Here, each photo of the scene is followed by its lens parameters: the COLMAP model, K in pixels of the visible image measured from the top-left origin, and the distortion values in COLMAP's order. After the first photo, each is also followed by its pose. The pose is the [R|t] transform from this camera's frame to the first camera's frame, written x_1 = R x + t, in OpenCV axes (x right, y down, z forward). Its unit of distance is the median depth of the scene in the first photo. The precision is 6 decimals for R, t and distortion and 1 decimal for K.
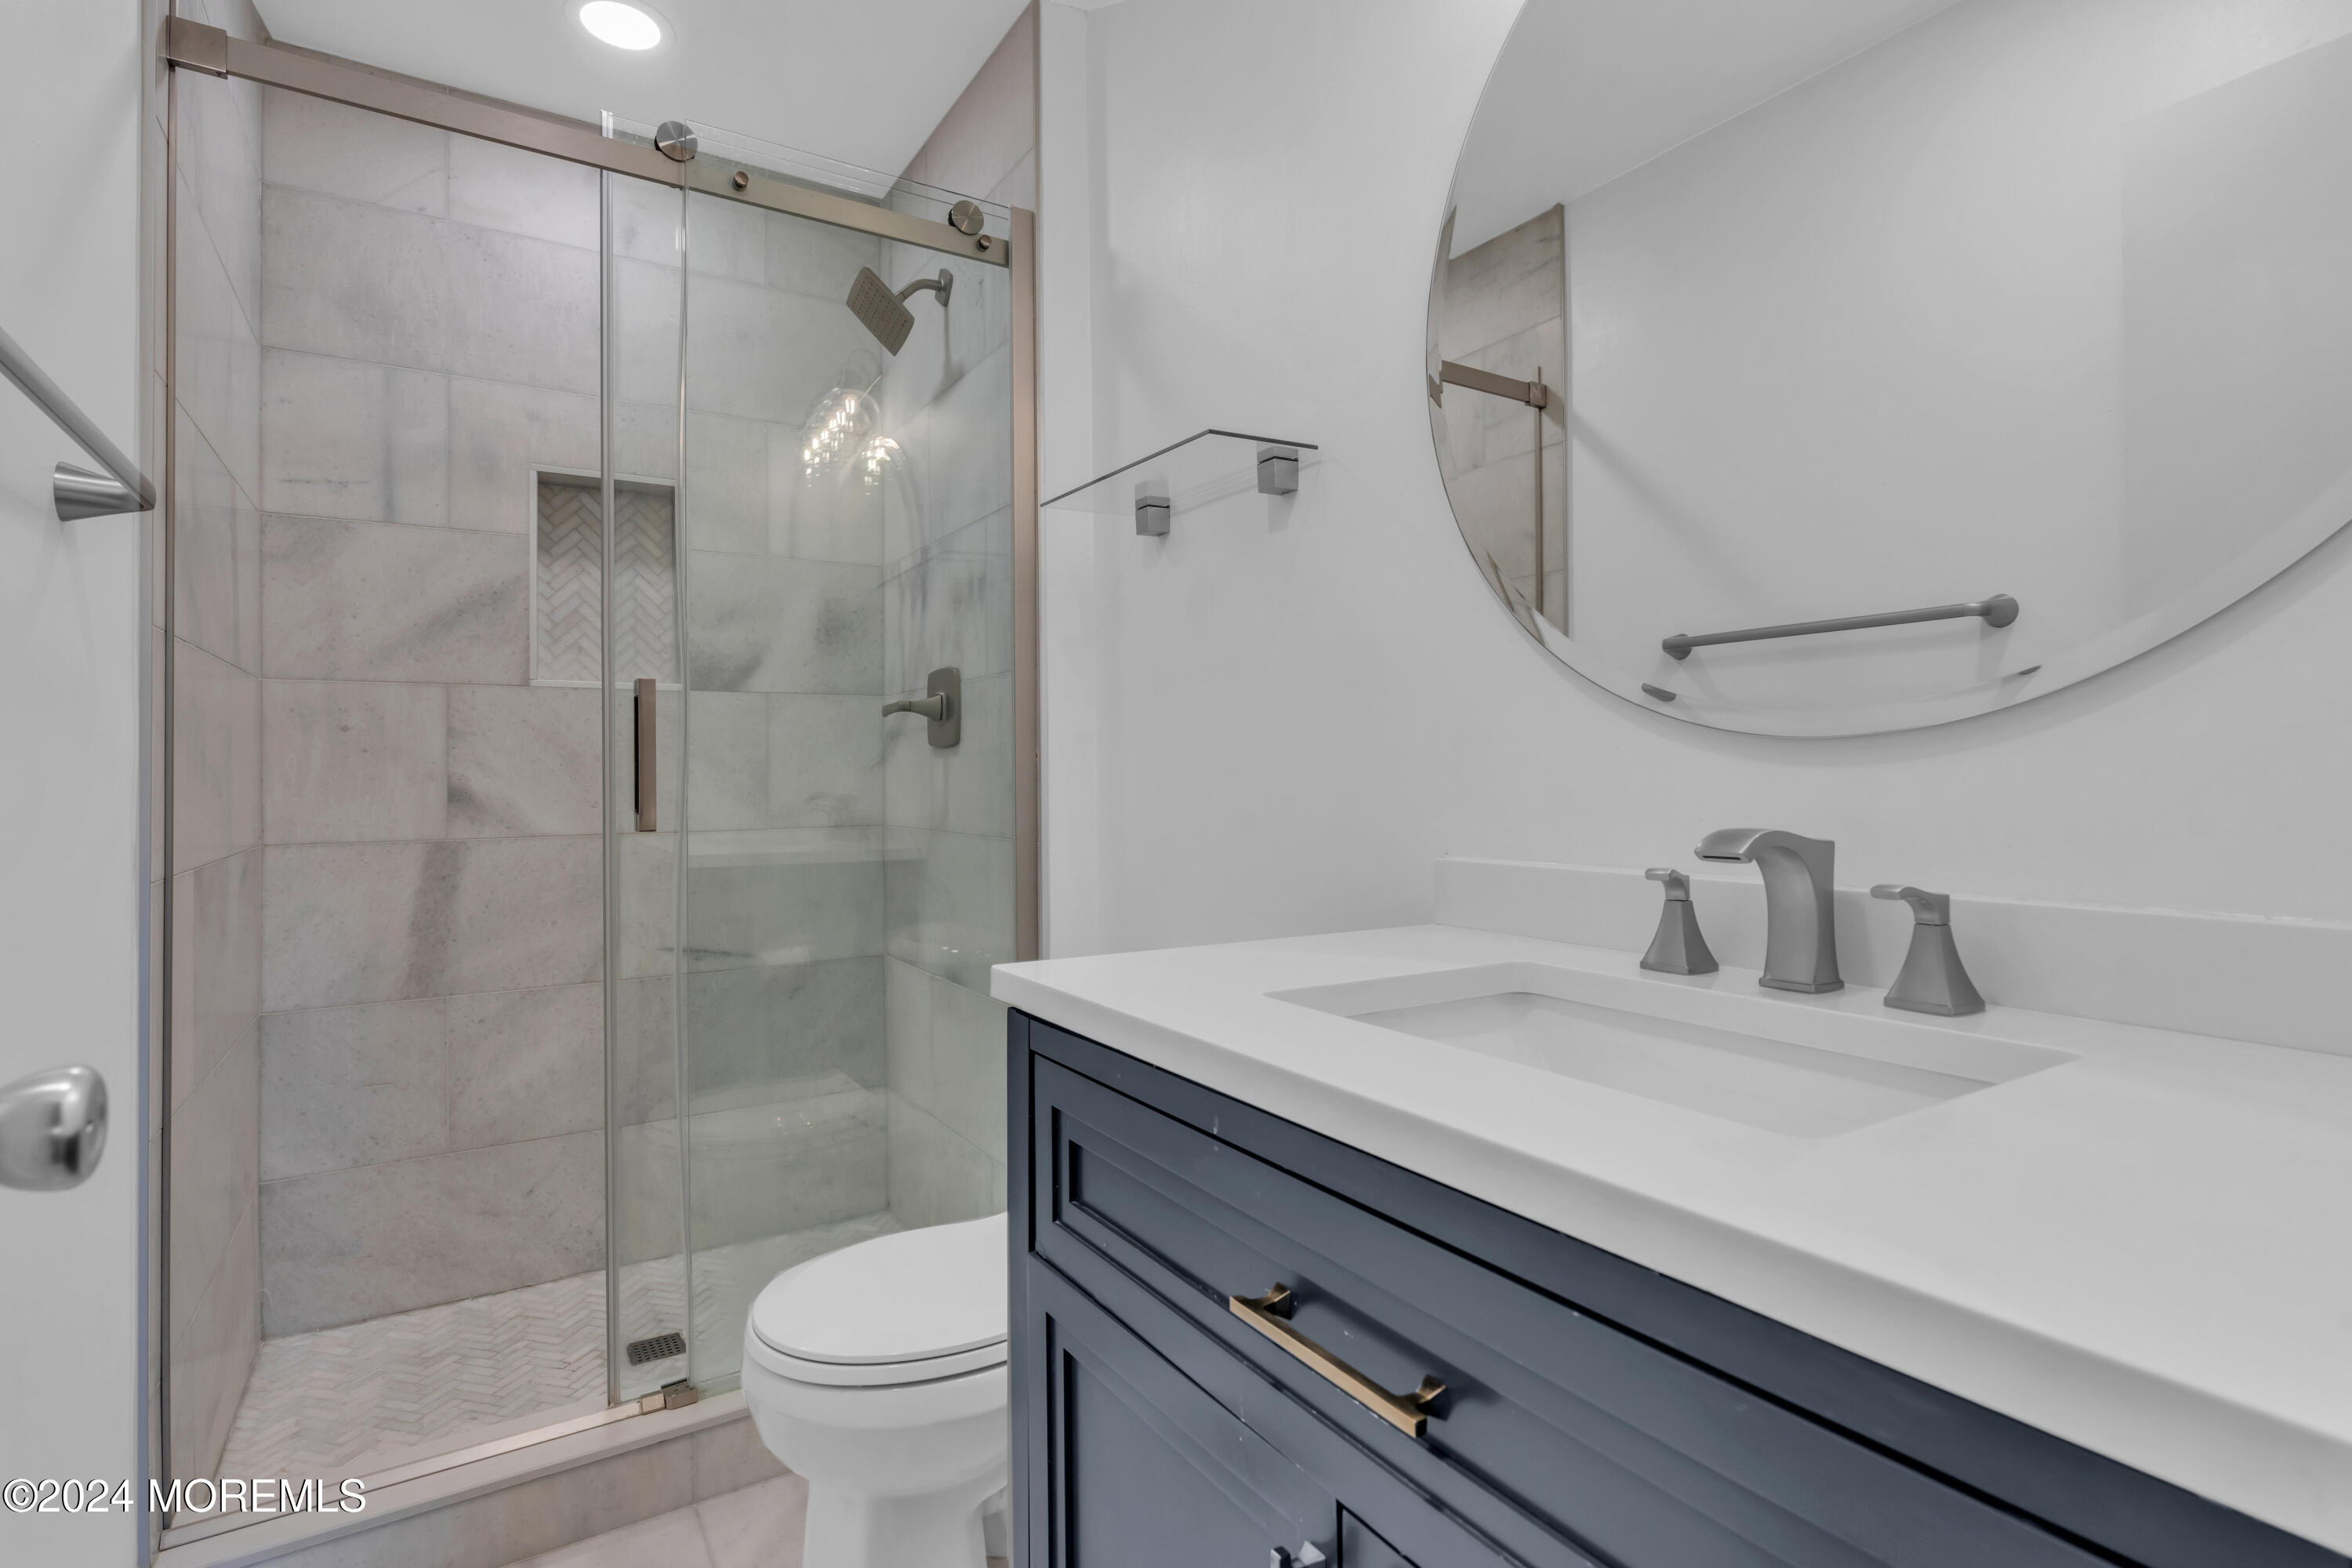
lens RADIAL K [[1112.9, 0, 1180.0], [0, 1112.9, 775.4], [0, 0, 1]] dist [0.000594, -0.000273]
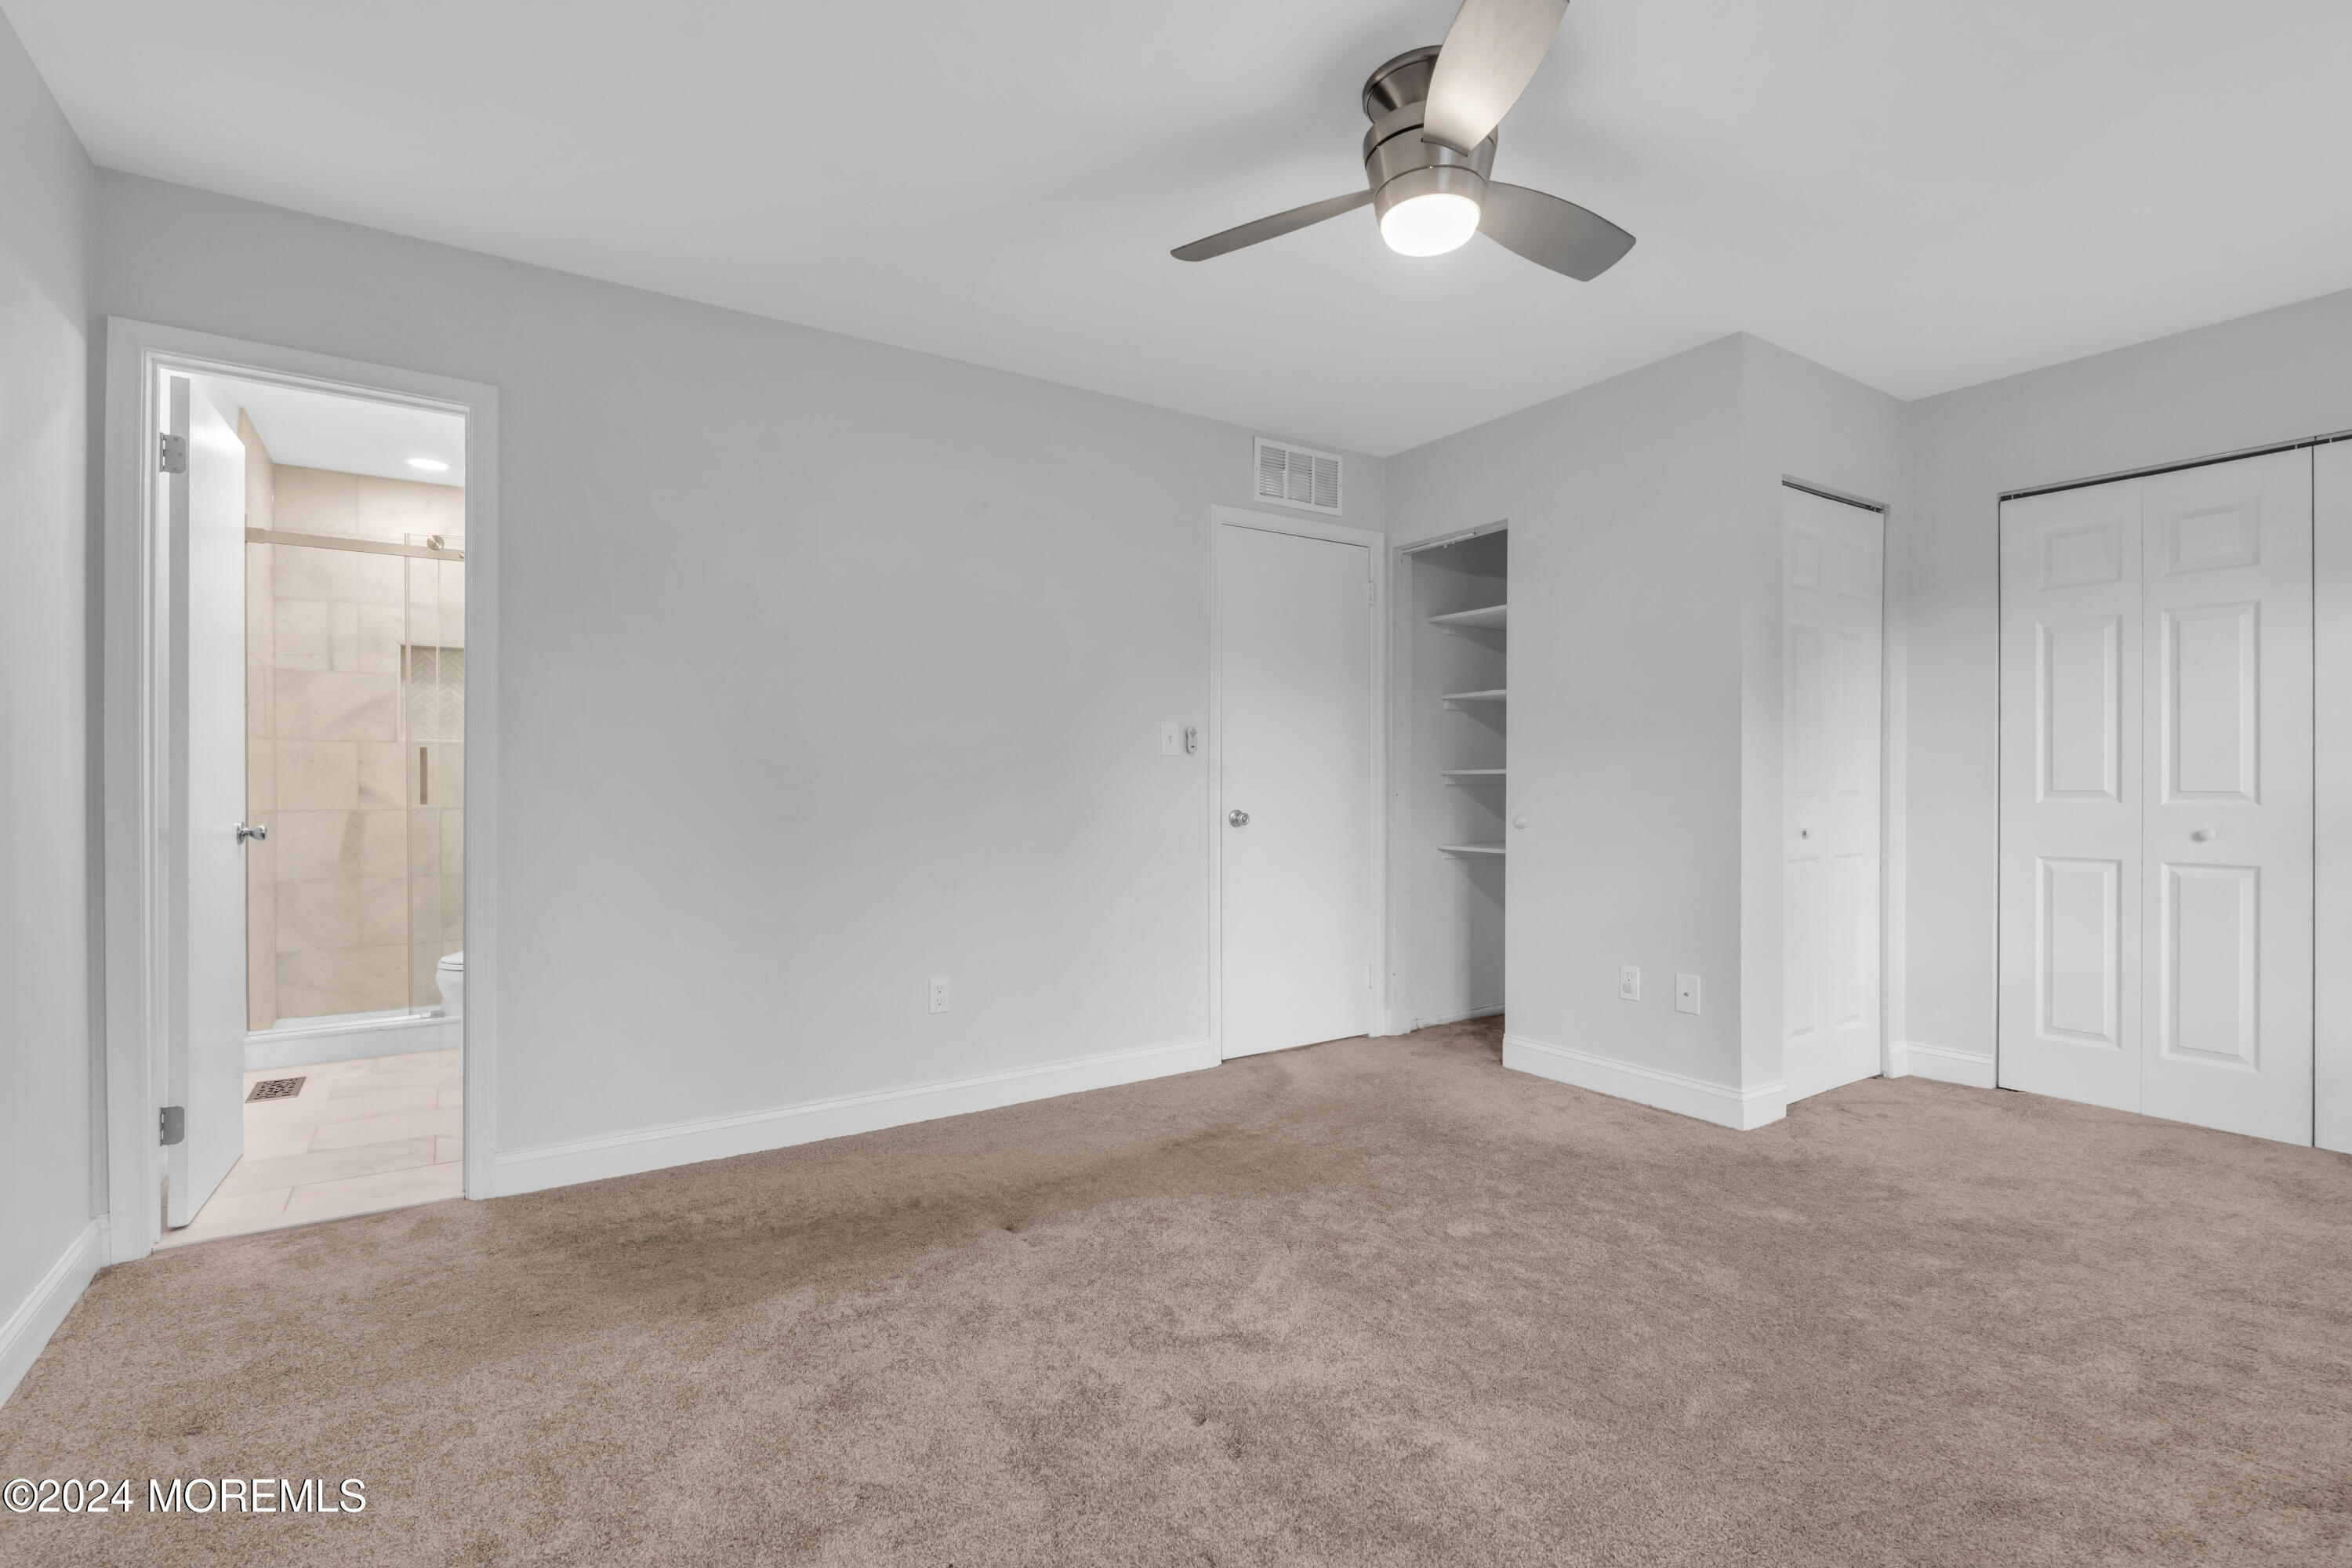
lens RADIAL K [[1053.5, 0, 1178.4], [0, 1053.5, 792.3], [0, 0, 1]] dist [-0.010103, 0.004130]
pose [[0.999375, 0.007996, 0.034443, 0.967966], [-0.008601, 0.999810, 0.017470, -0.030674], [-0.034297, -0.017755, 0.999254, -1.230574]]
